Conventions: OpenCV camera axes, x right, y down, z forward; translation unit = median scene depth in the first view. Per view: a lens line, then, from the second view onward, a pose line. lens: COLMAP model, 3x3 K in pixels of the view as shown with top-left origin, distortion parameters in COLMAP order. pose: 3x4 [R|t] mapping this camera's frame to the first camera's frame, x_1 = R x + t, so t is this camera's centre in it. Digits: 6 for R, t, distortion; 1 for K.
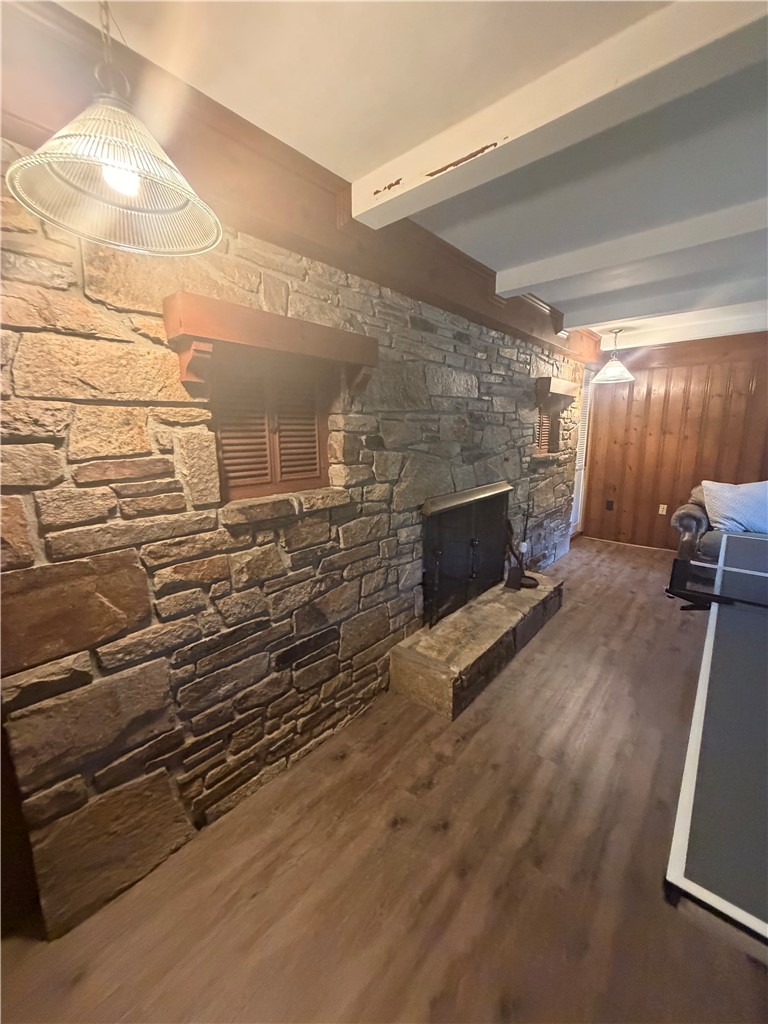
lens RADIAL K [[408.3, 0, 381.4], [0, 408.3, 509.9], [0, 0, 1]] dist [0.000620, 0.000013]
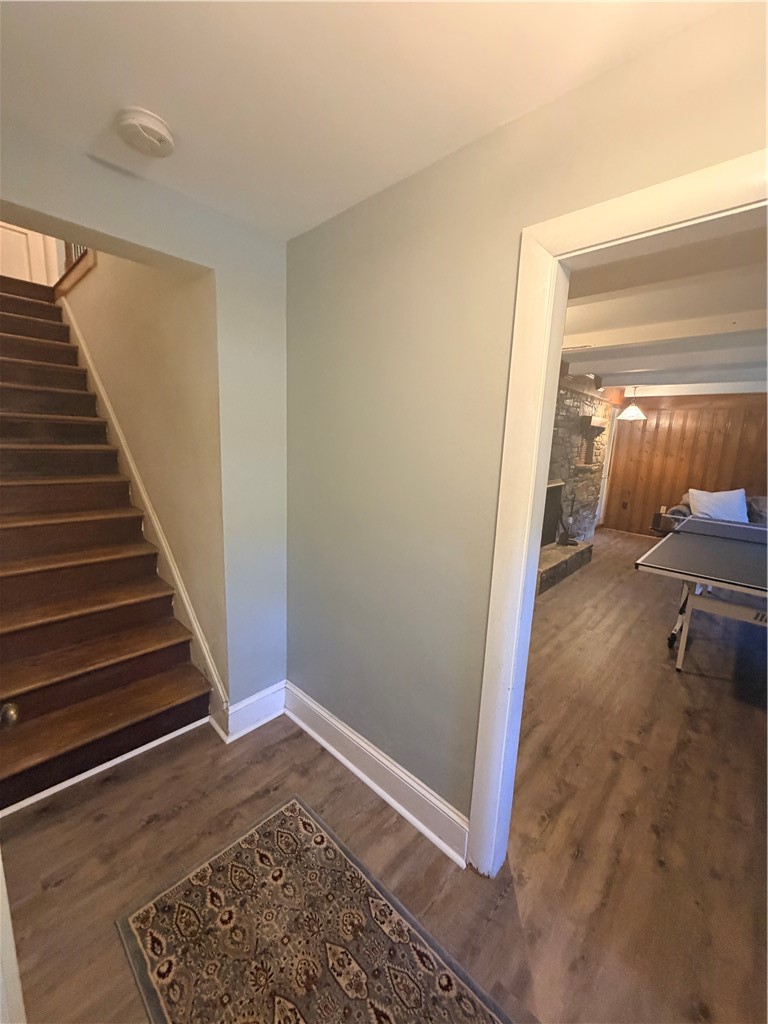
lens RADIAL K [[408.3, 0, 383.3], [0, 408.3, 511.5], [0, 0, 1]] dist [0.000620, 0.000013]
pose [[0.997999, 0.058458, -0.024085, -0.266203], [-0.058743, 0.998209, -0.011297, 0.087797], [0.023382, 0.012690, 0.999646, -0.479588]]
